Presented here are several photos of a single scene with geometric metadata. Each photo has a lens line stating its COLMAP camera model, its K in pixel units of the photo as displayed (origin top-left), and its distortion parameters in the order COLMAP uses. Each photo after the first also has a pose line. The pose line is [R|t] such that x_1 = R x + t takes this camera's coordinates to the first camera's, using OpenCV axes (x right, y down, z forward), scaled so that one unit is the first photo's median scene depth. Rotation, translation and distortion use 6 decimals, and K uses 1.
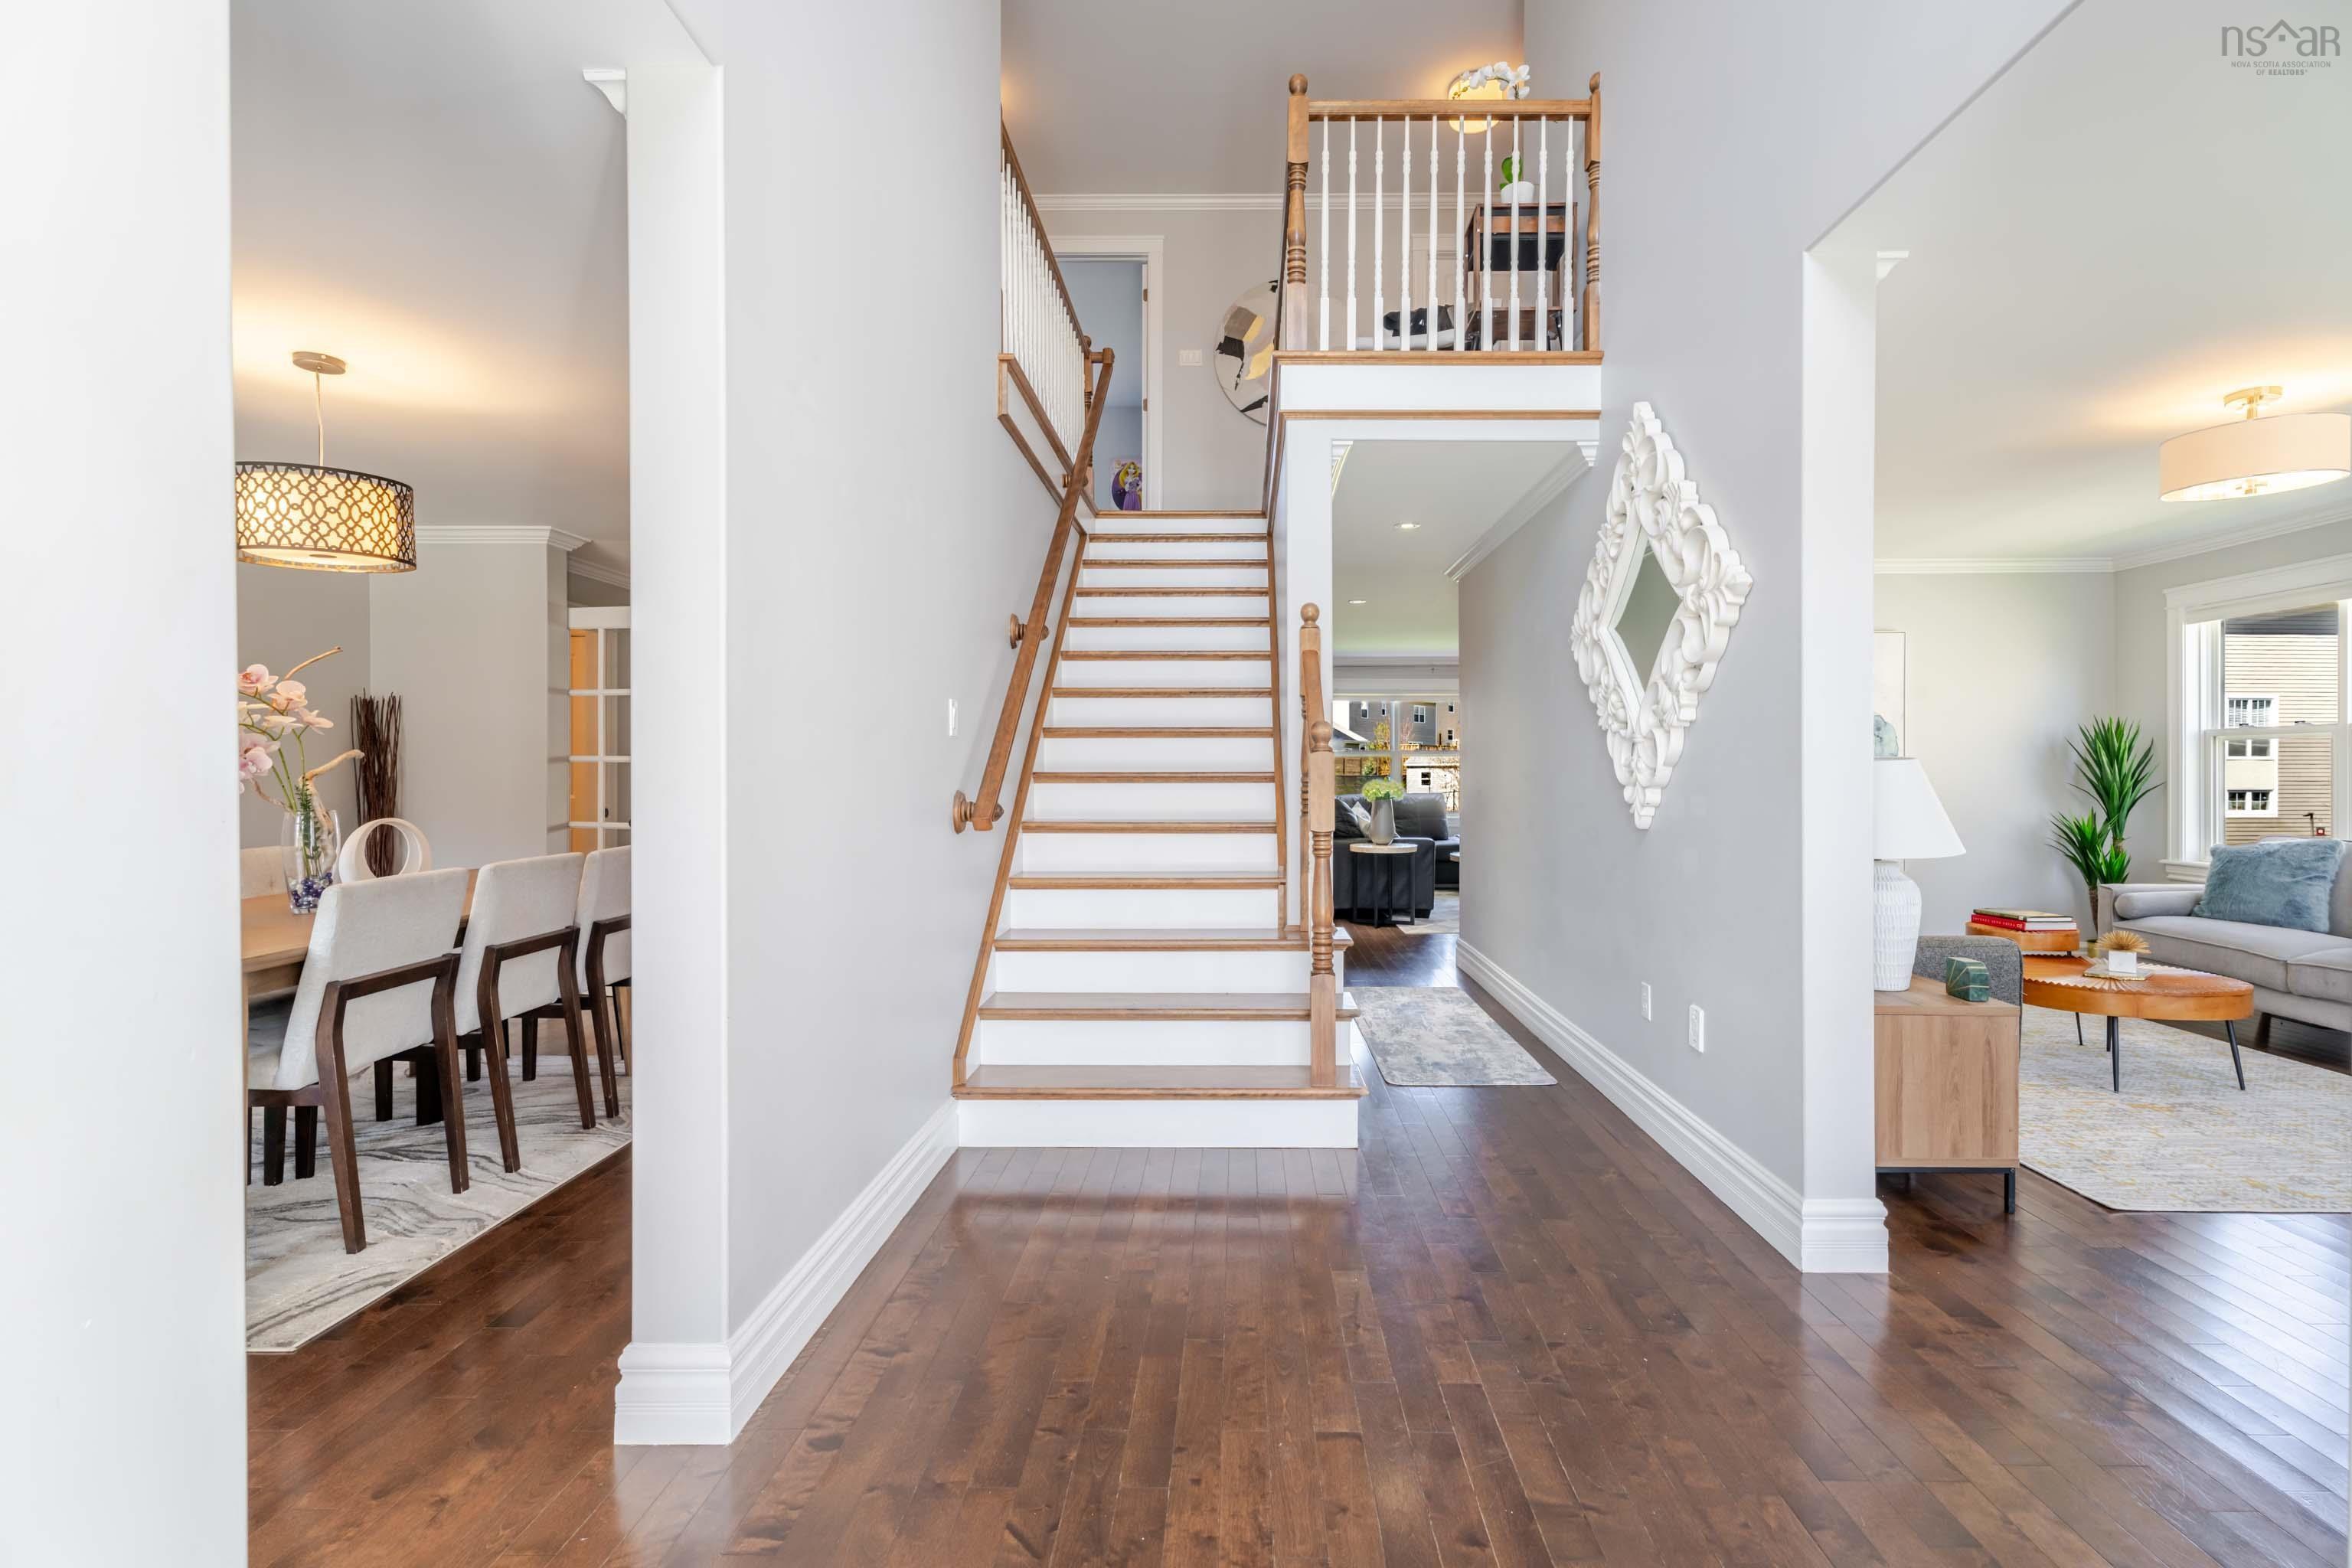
lens RADIAL K [[1054.6, 0, 1229.4], [0, 1054.6, 768.5], [0, 0, 1]] dist [0.002083, 0.000012]
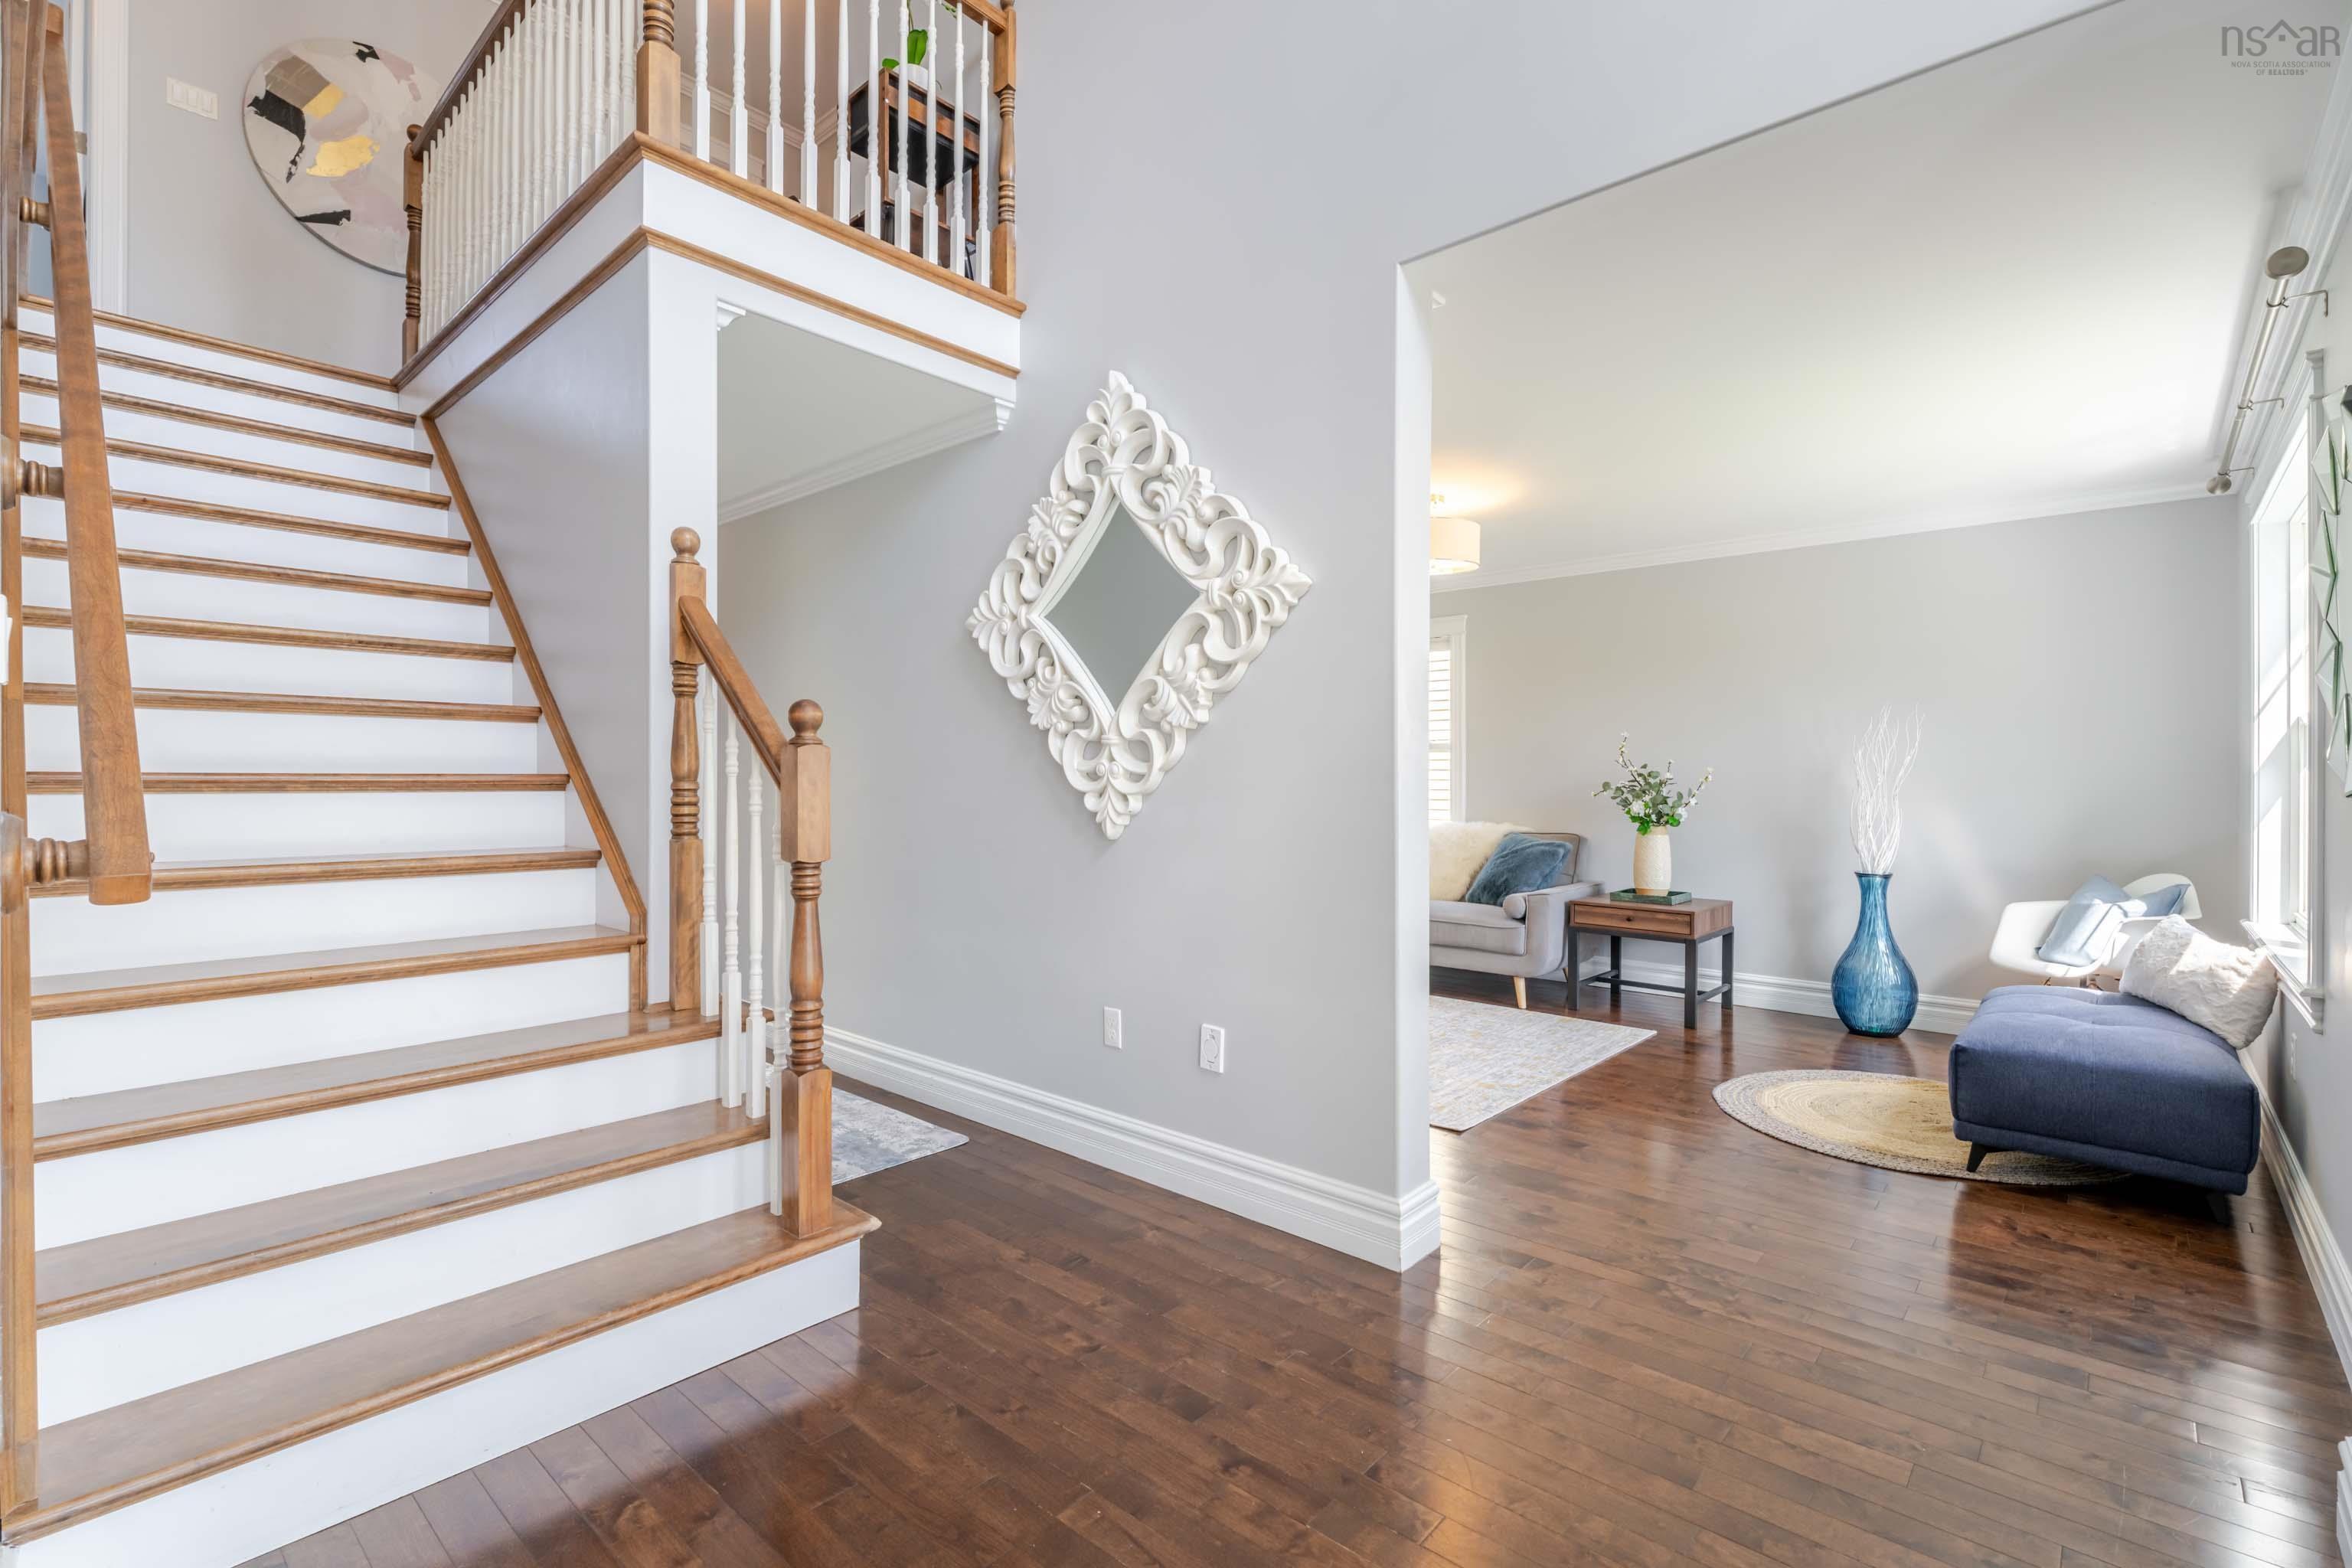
lens RADIAL K [[1050.3, 0, 1139.9], [0, 1050.3, 778.9], [0, 0, 1]] dist [0.002517, 0.000668]
pose [[0.661713, 0.003571, 0.749748, -0.240729], [-0.005970, 0.999982, 0.000506, 0.003645], [-0.749733, -0.004811, 0.661723, 0.335521]]
